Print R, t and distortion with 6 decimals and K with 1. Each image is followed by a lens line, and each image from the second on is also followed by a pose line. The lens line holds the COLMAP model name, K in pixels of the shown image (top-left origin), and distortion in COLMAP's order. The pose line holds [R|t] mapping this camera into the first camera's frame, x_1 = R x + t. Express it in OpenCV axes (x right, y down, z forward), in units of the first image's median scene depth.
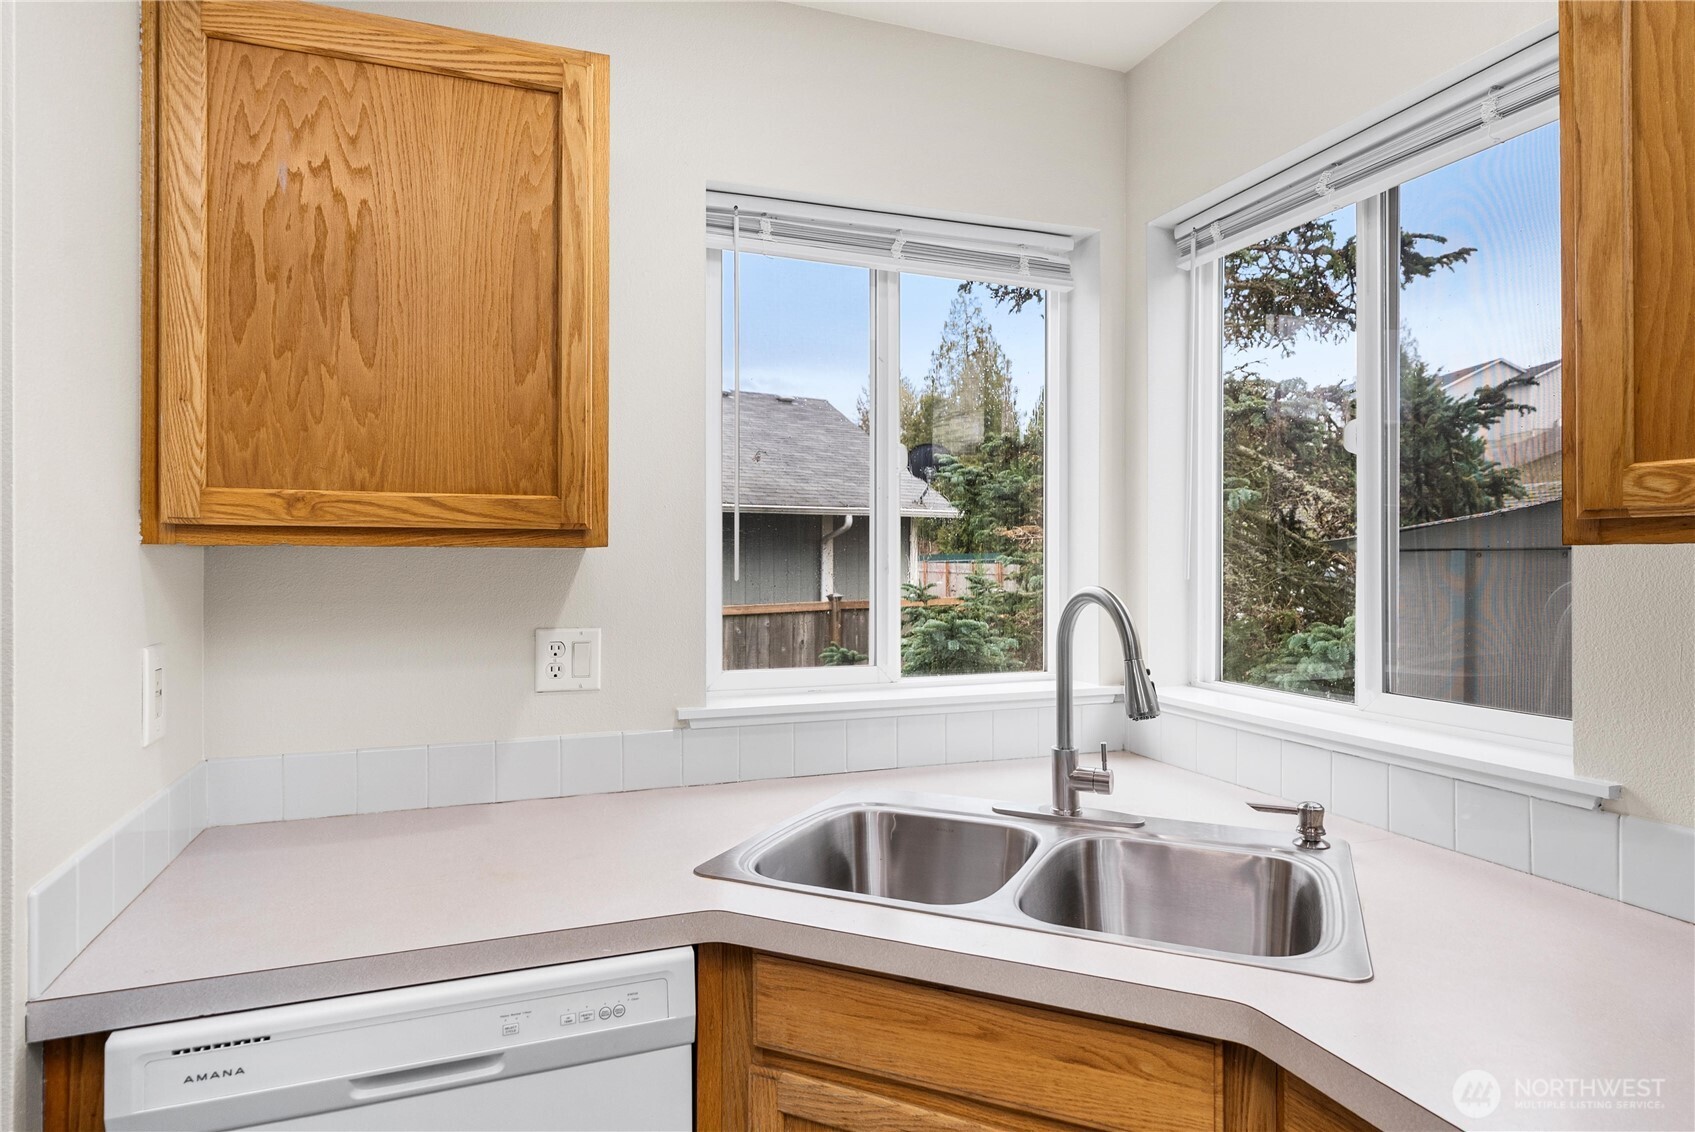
lens RADIAL K [[979.5, 0, 847.5], [0, 979.5, 566.0], [0, 0, 1]] dist [-0.002607, 0.000332]
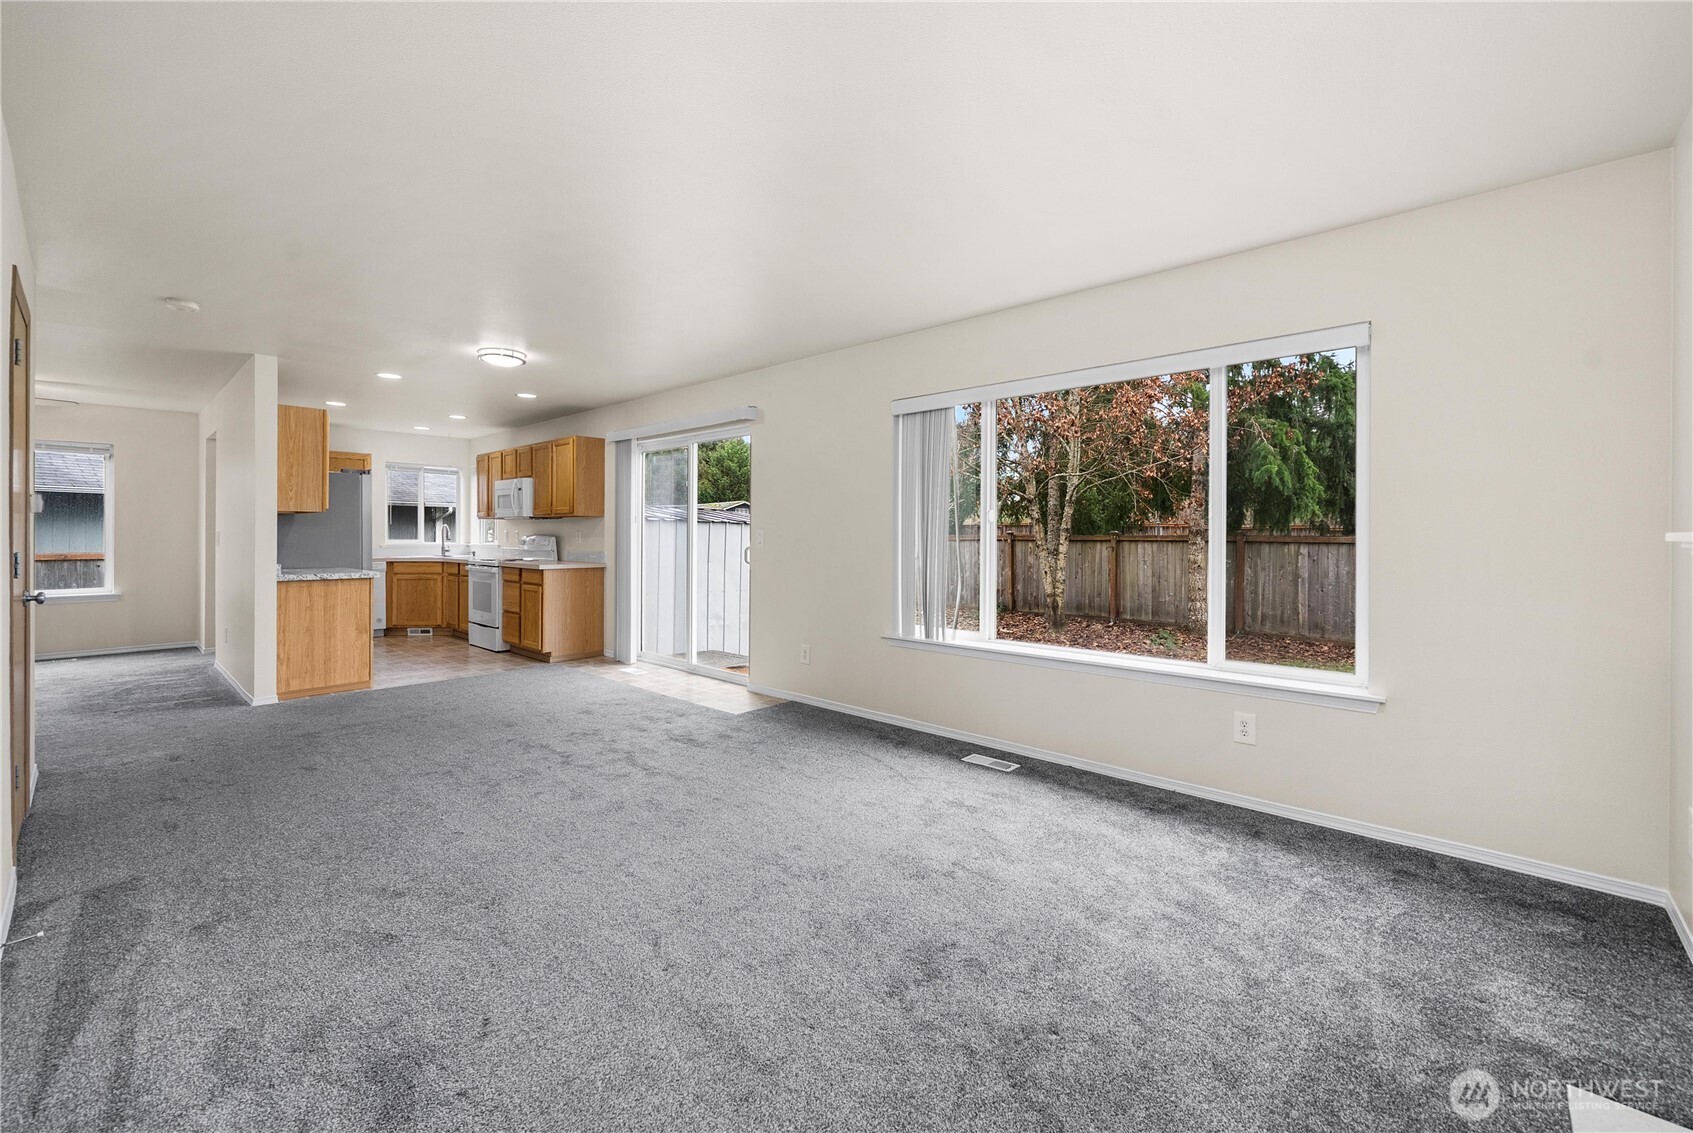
lens RADIAL K [[698.5, 0, 840.7], [0, 698.5, 535.1], [0, 0, 1]] dist [-0.000615, -0.000198]
pose [[0.890820, 0.001513, 0.454355, 0.551926], [0.002375, 0.999965, -0.007987, 0.163656], [-0.454351, 0.008194, 0.890785, -5.618130]]
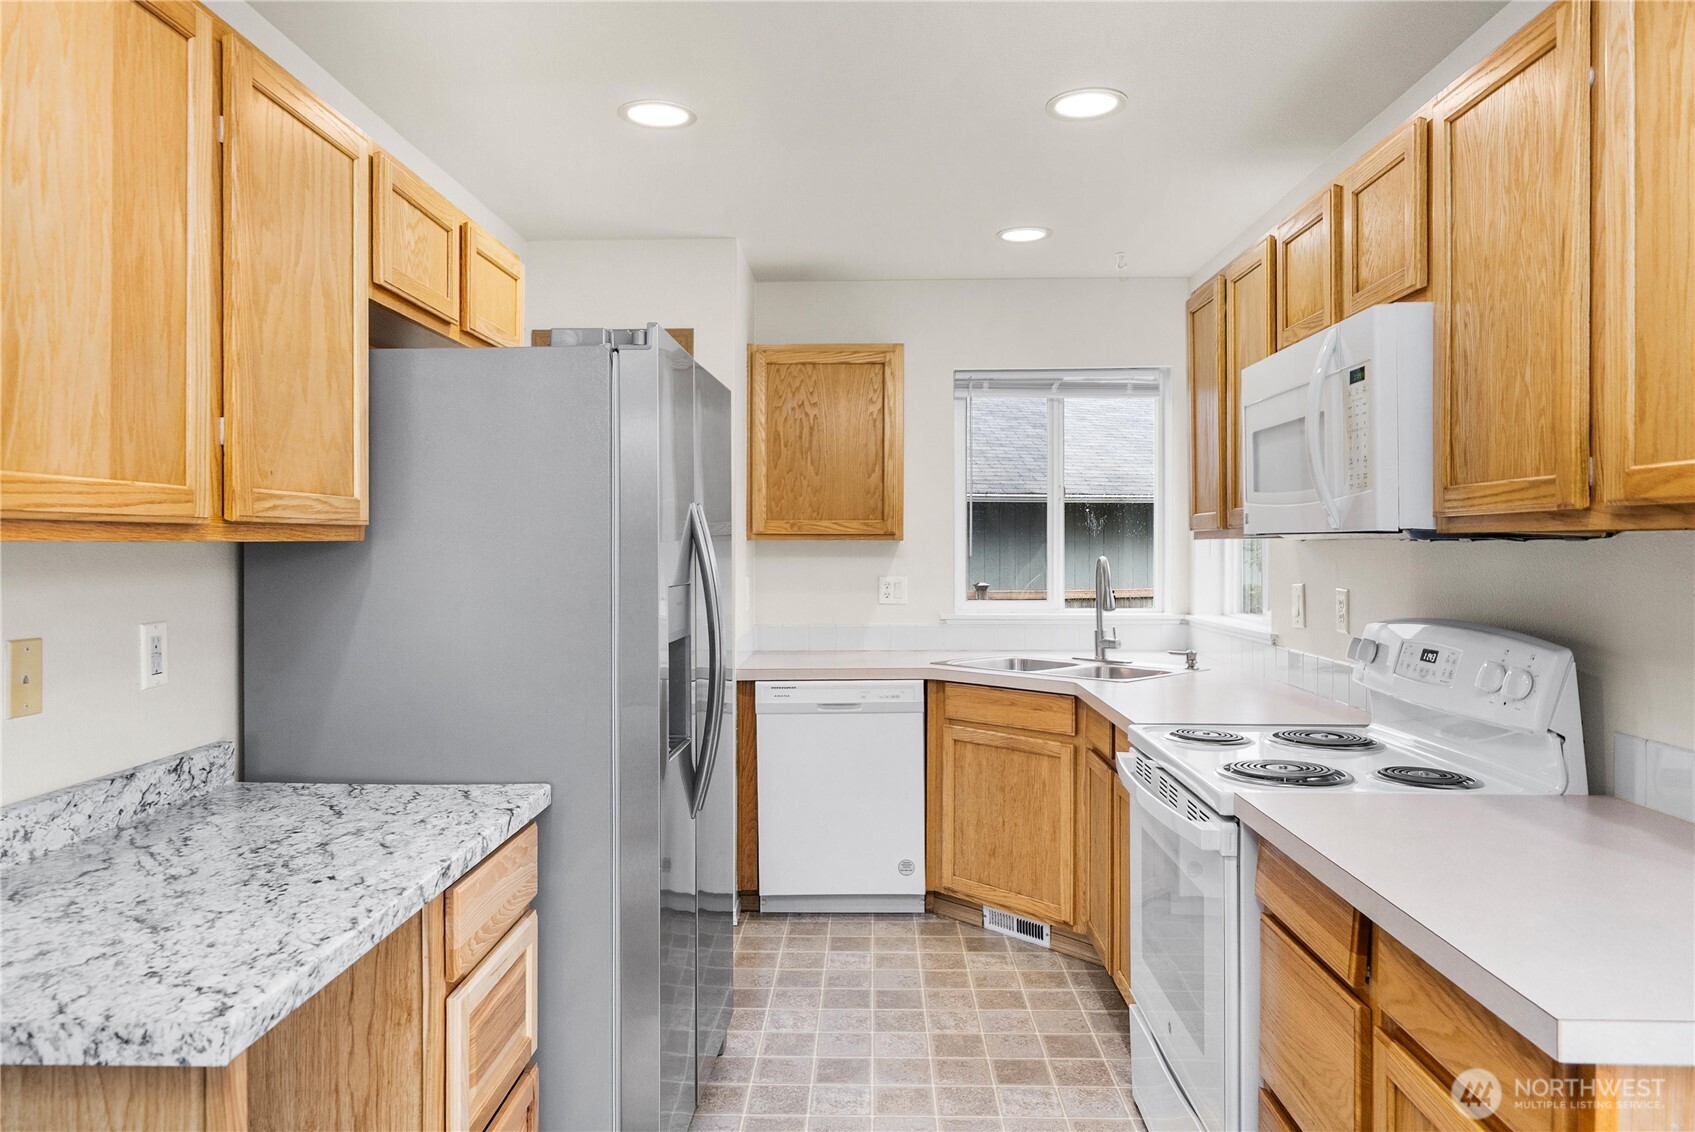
lens RADIAL K [[1133.3, 0, 826.6], [0, 1133.3, 545.4], [0, 0, 1]] dist [-0.003290, -0.000403]
pose [[0.923754, -0.002823, -0.382977, 0.701445], [-0.000954, 0.999953, -0.009673, 0.021005], [0.382986, 0.009301, 0.923707, -1.794675]]
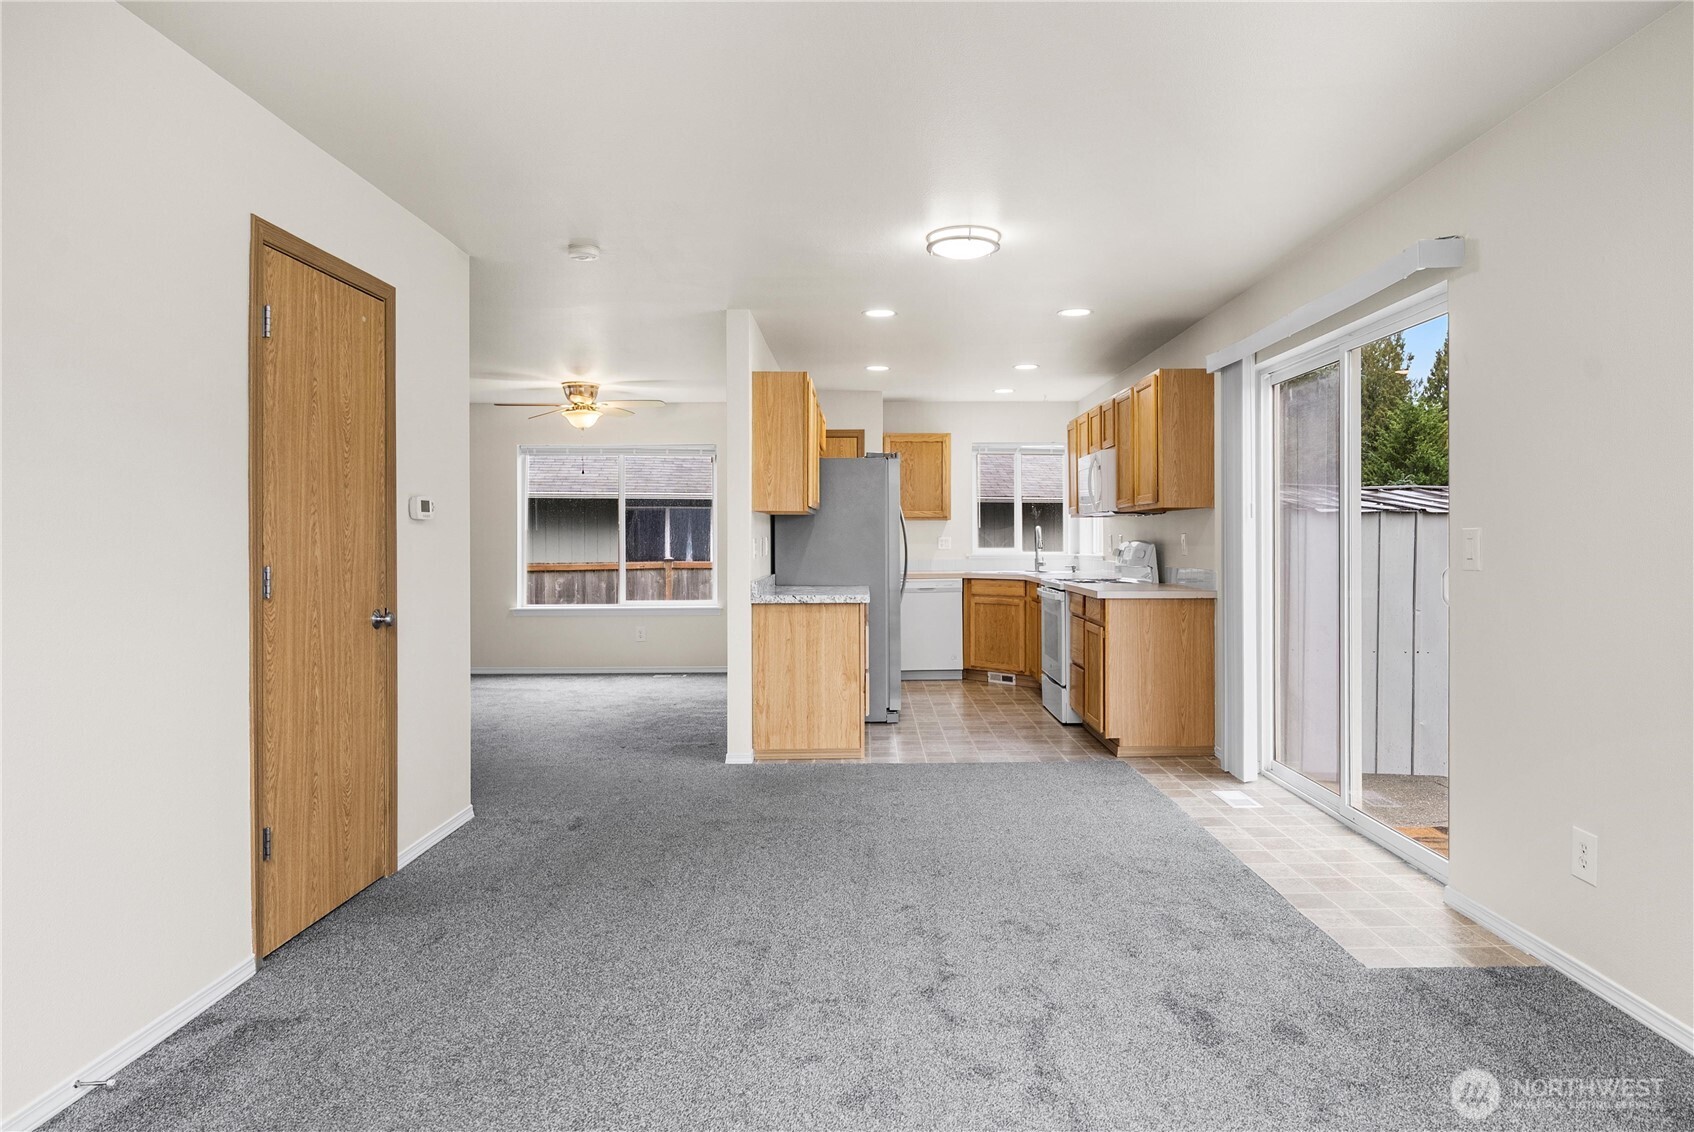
lens RADIAL K [[999.2, 0, 878.6], [0, 999.2, 540.8], [0, 0, 1]] dist [0.005285, 0.001463]
pose [[0.943238, -0.003373, -0.332100, 1.310327], [0.000382, 0.999959, -0.009069, 0.155916], [0.332117, 0.008427, 0.943201, -4.703081]]
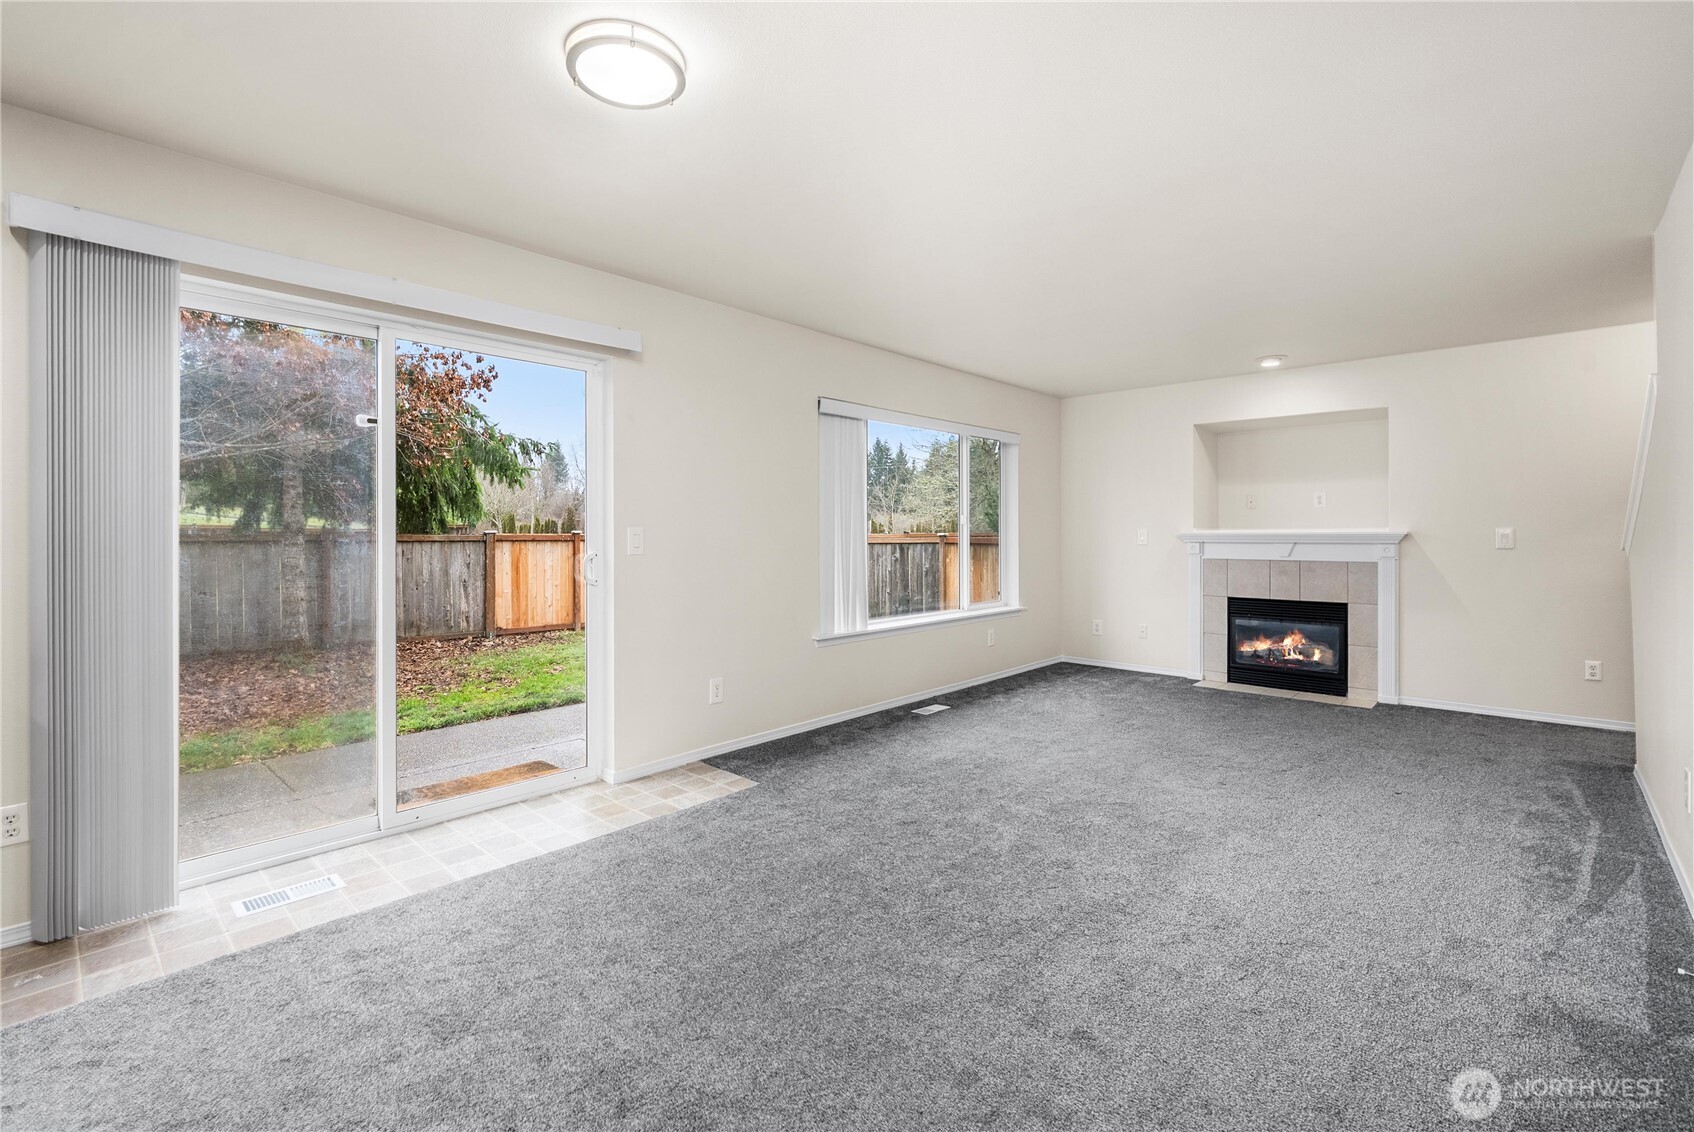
lens RADIAL K [[751.3, 0, 854.5], [0, 751.3, 532.1], [0, 0, 1]] dist [0.000286, -0.000014]
pose [[-0.460071, 0.001001, 0.887882, -0.739166], [0.010079, 0.999941, 0.004095, 0.120216], [-0.887825, 0.010833, -0.460054, -1.801984]]
